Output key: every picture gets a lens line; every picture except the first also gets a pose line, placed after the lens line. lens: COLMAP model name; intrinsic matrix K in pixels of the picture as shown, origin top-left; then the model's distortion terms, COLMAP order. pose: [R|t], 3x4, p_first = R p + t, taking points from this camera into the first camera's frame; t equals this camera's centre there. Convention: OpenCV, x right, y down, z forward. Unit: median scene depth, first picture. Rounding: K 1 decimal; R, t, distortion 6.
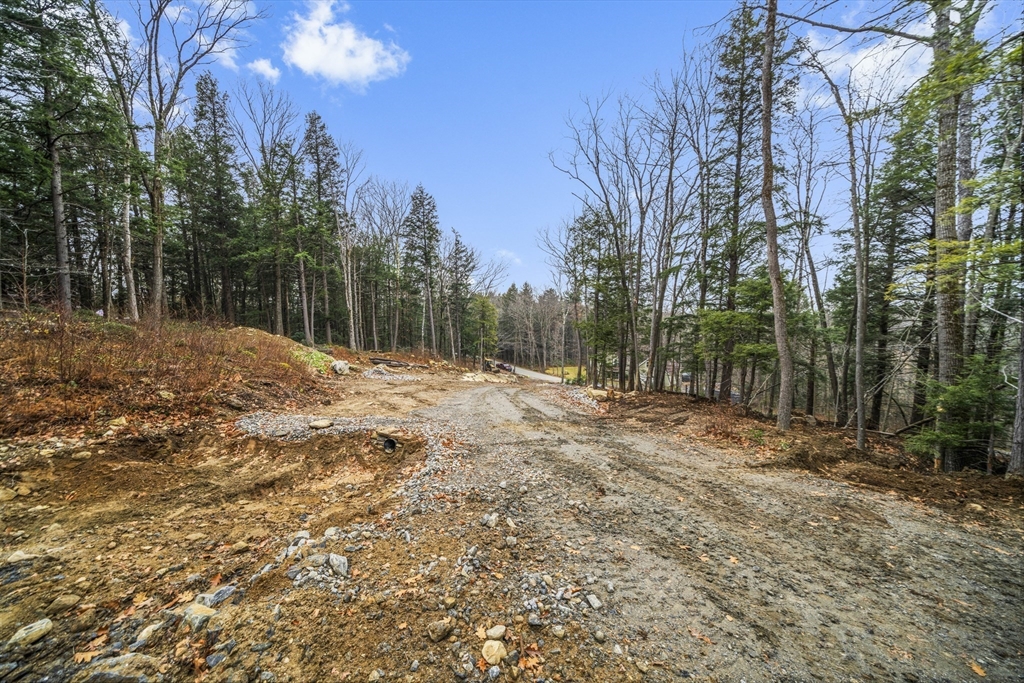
lens RADIAL K [[351.7, 0, 509.5], [0, 351.7, 344.2], [0, 0, 1]] dist [-0.000778, -0.000211]
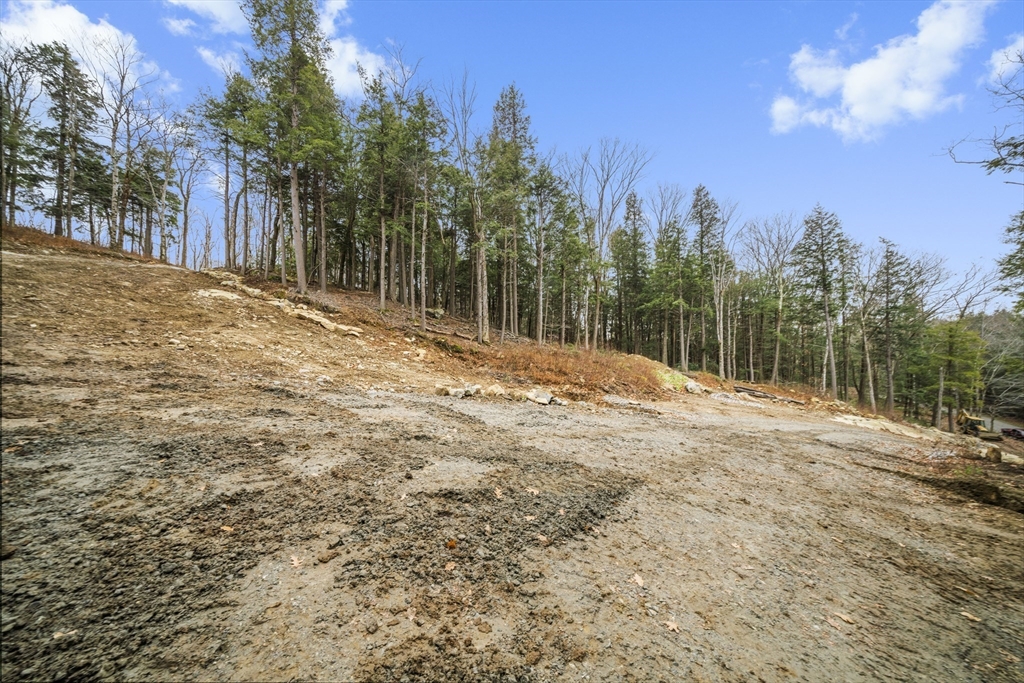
lens RADIAL K [[350.5, 0, 512.0], [0, 350.5, 341.5], [0, 0, 1]] dist [-0.000176, -0.000126]
pose [[0.490664, -0.007391, -0.871317, 0.211858], [-0.076927, 0.995692, -0.051765, 0.010317], [0.867946, 0.092427, 0.487982, -0.146780]]
